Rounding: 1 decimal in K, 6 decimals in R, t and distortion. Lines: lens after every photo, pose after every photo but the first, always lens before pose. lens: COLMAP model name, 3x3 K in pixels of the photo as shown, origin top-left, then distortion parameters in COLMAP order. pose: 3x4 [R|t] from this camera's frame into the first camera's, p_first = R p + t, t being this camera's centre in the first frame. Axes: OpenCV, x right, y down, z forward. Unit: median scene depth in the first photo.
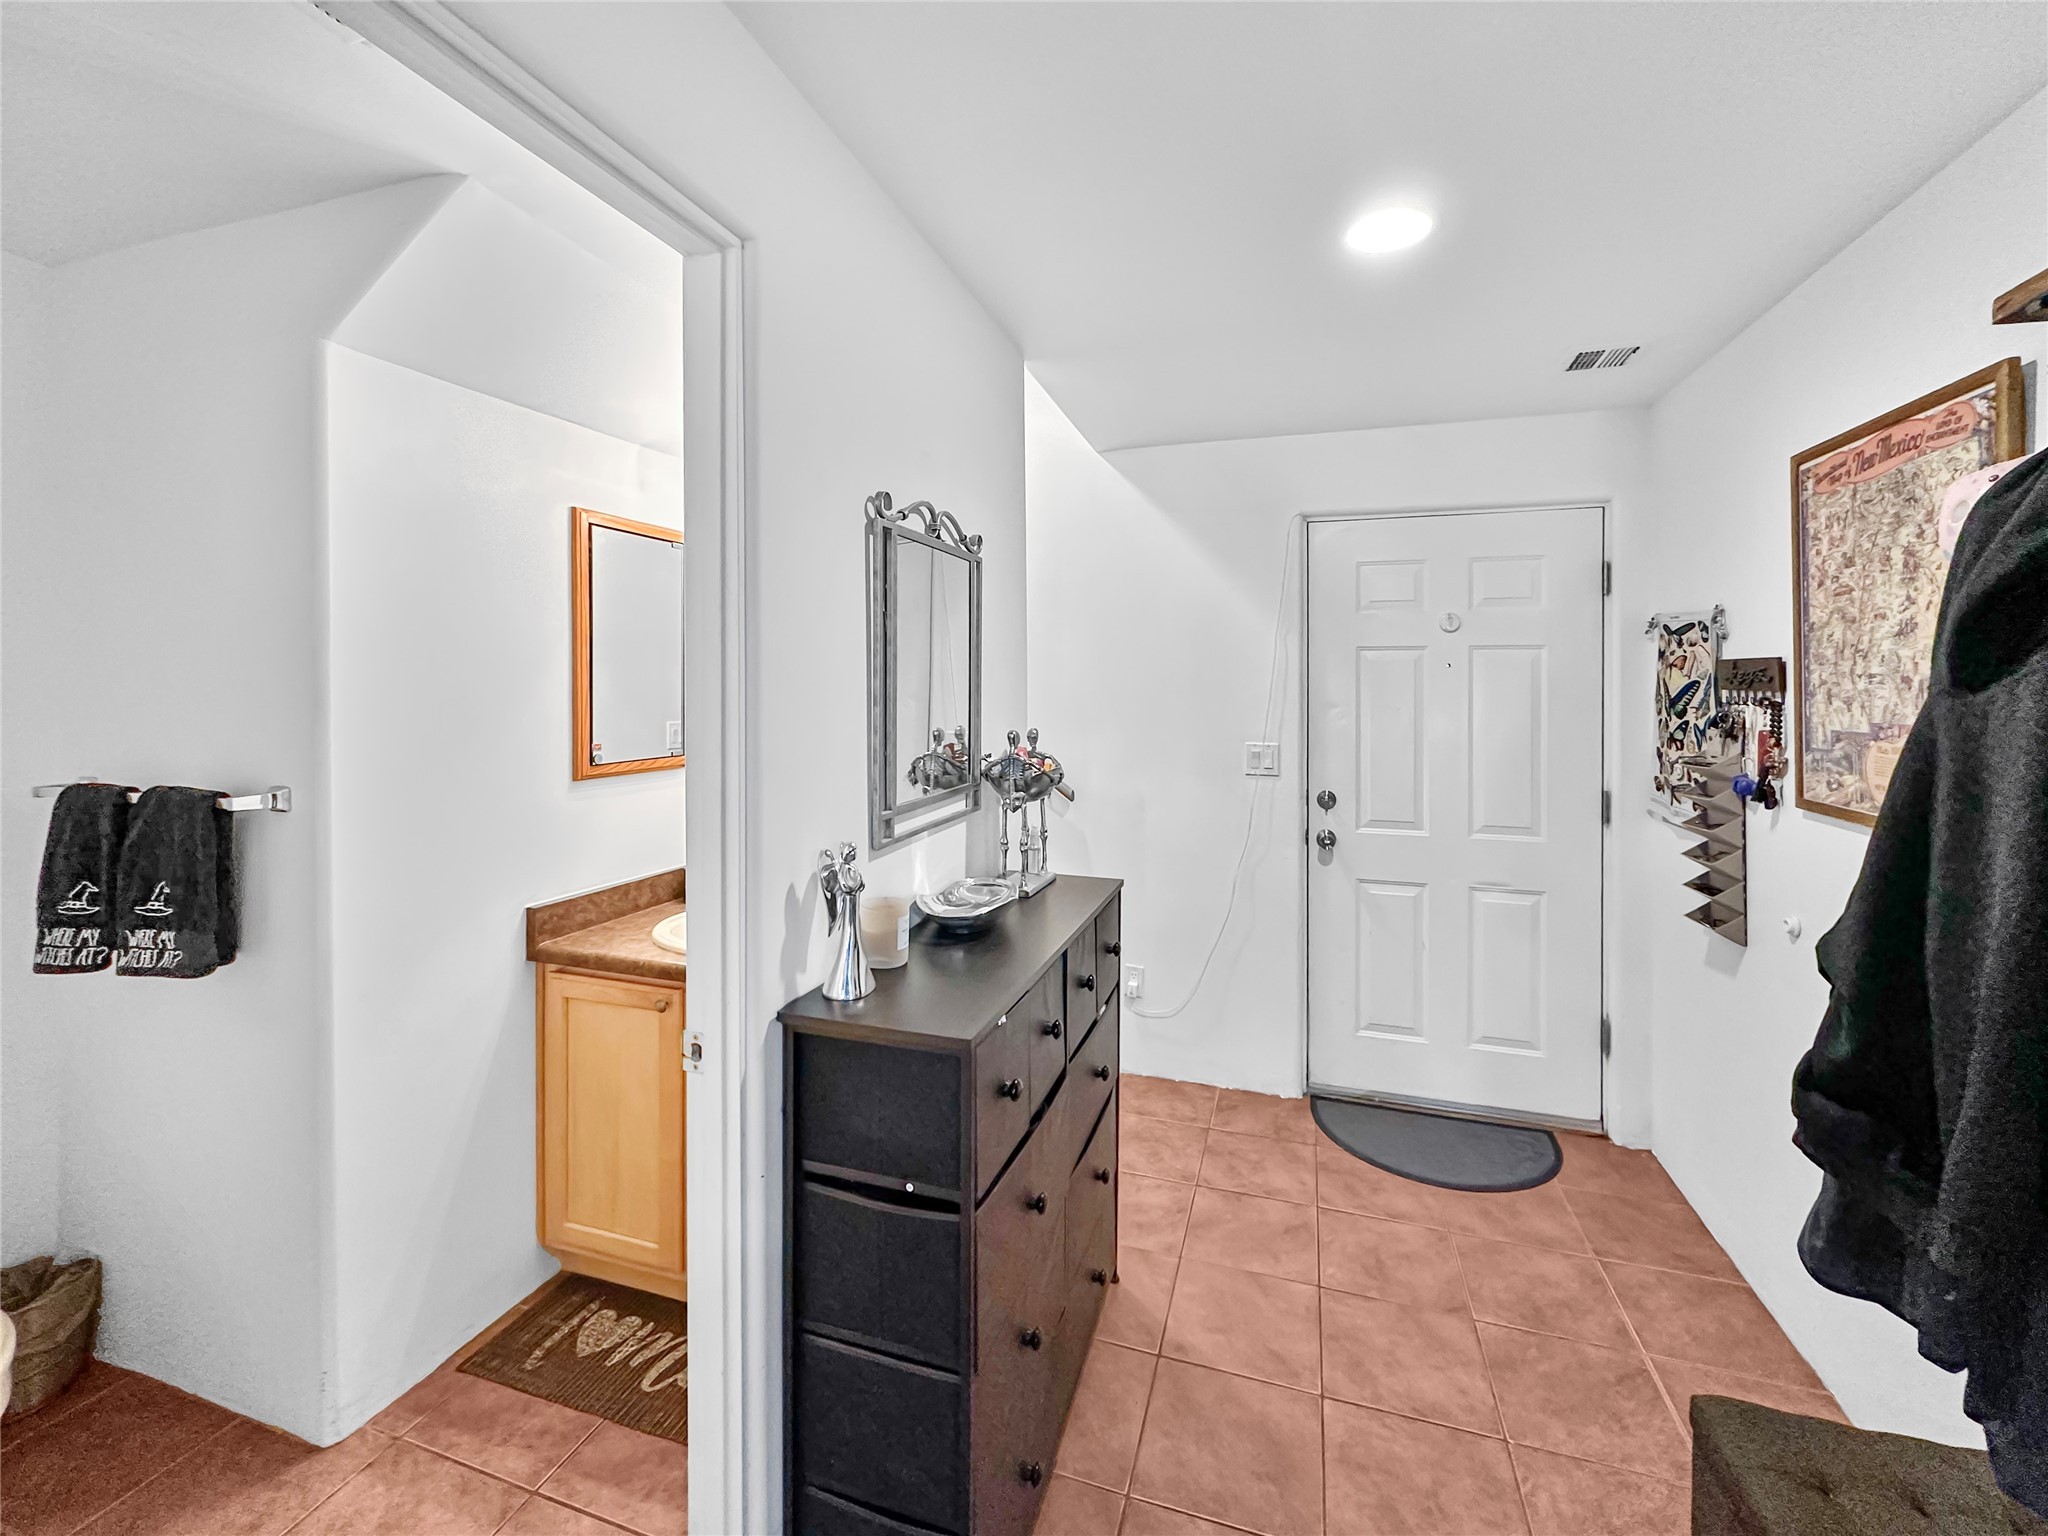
lens RADIAL K [[867.6, 0, 1014.9], [0, 867.6, 690.3], [0, 0, 1]] dist [-0.000450, 0.000617]
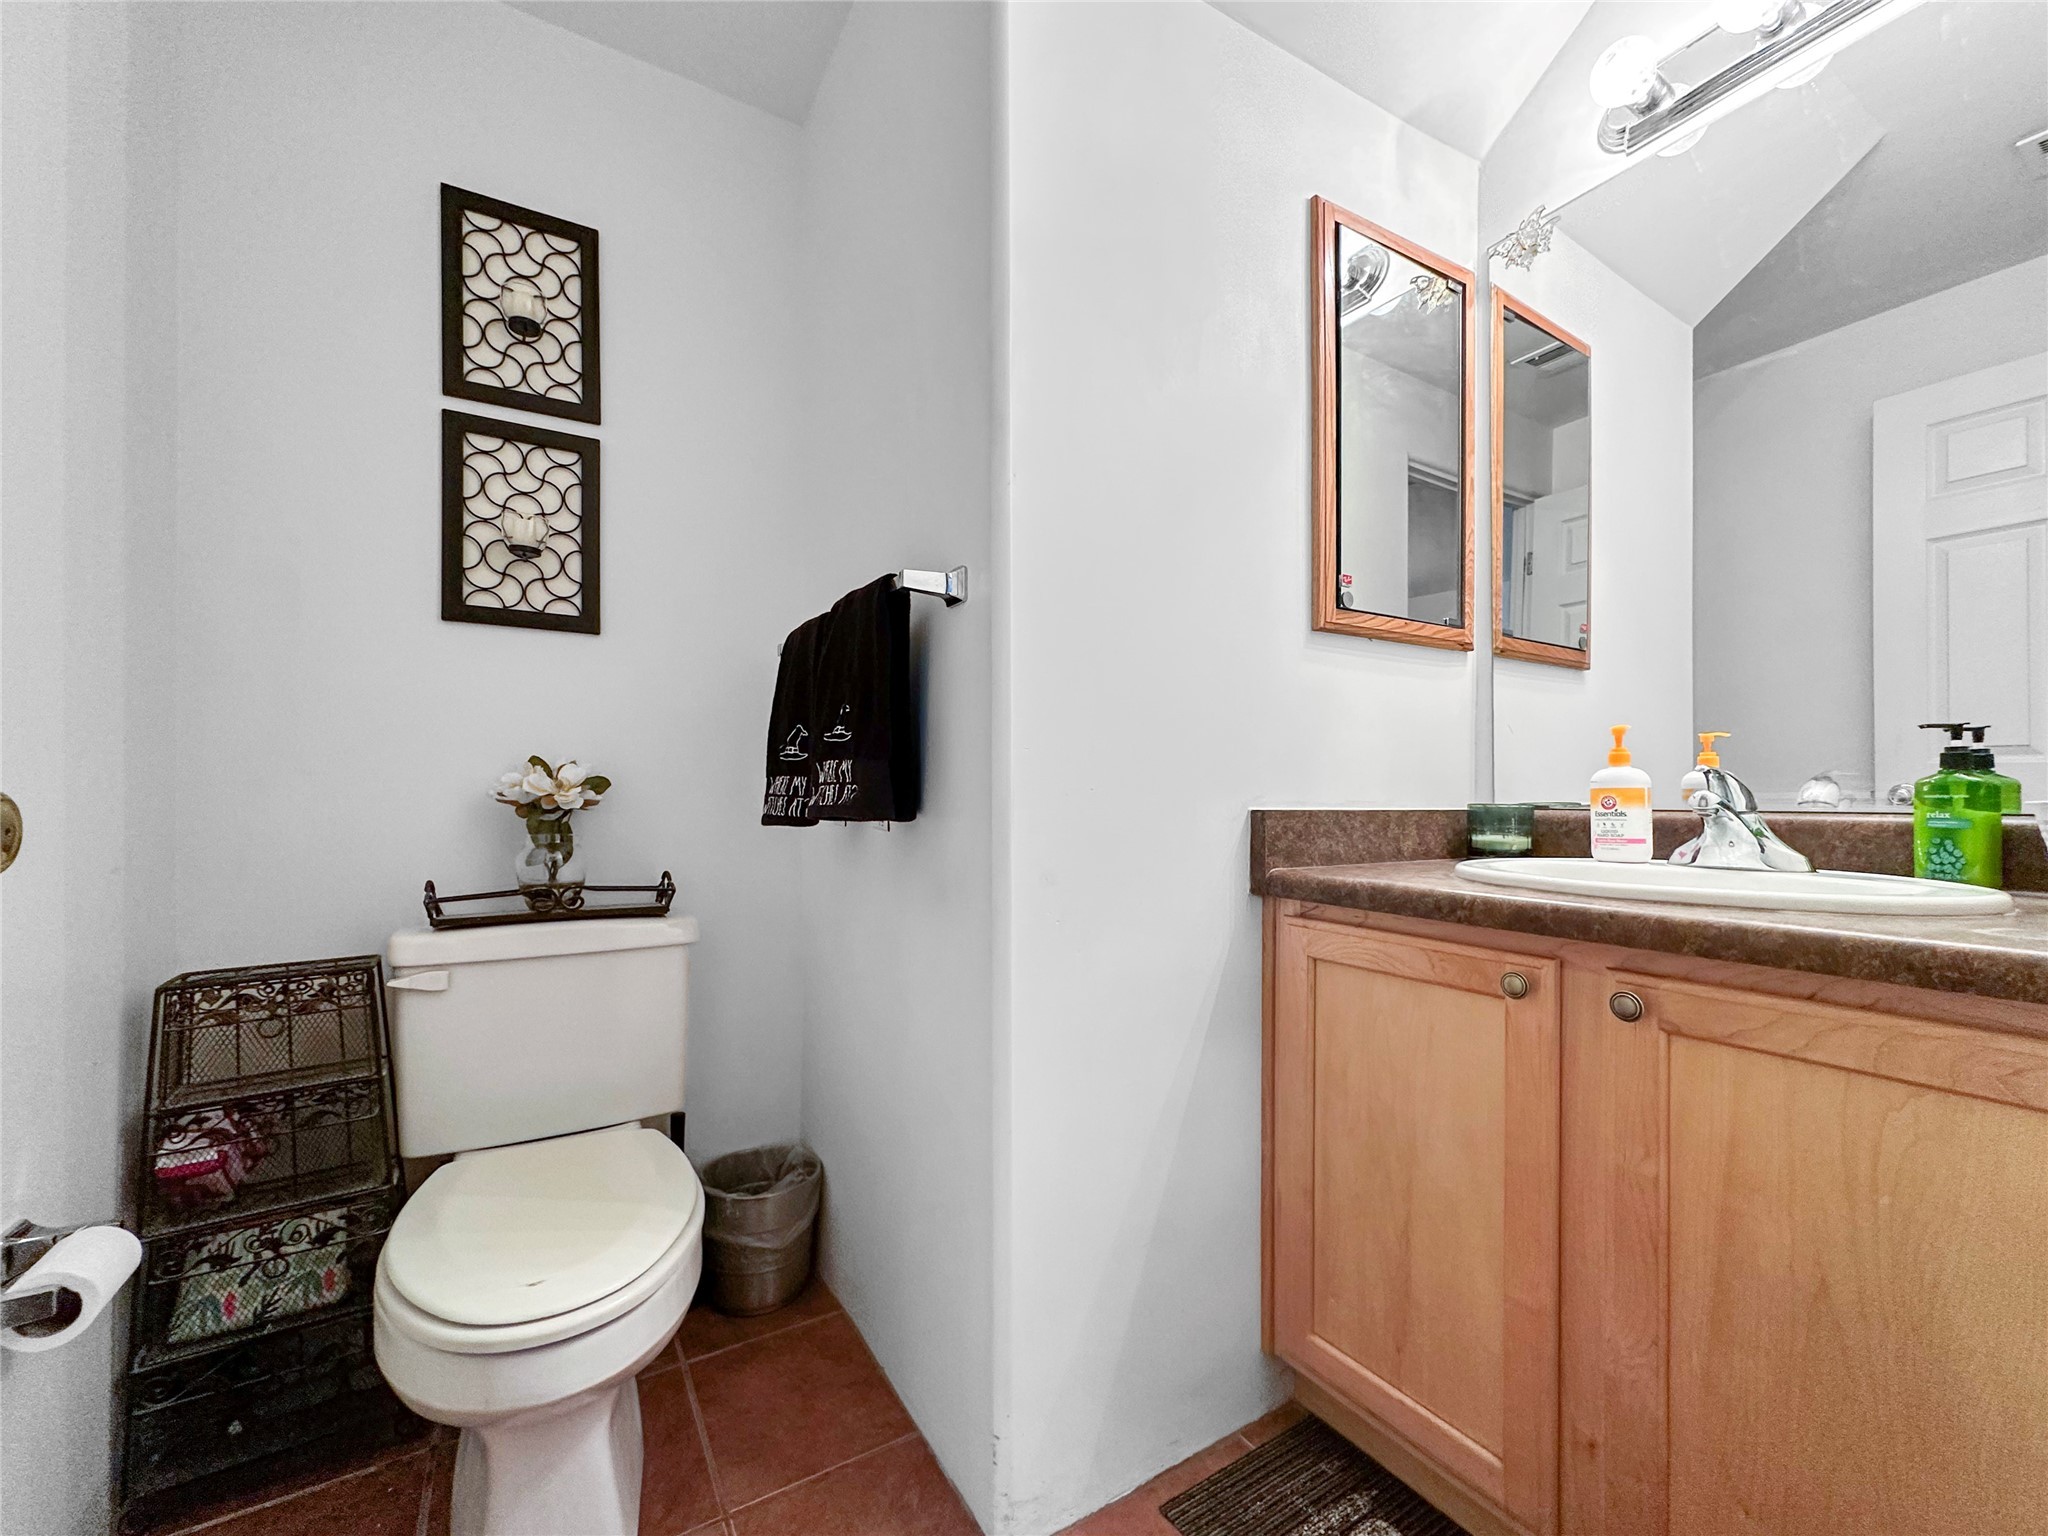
lens RADIAL K [[834.1, 0, 1021.6], [0, 834.1, 758.0], [0, 0, 1]] dist [-0.002289, -0.000226]
pose [[0.769671, -0.018047, -0.638185, -0.301391], [-0.008861, 0.999202, -0.038943, 0.240266], [0.638379, 0.035628, 0.768897, 0.416805]]
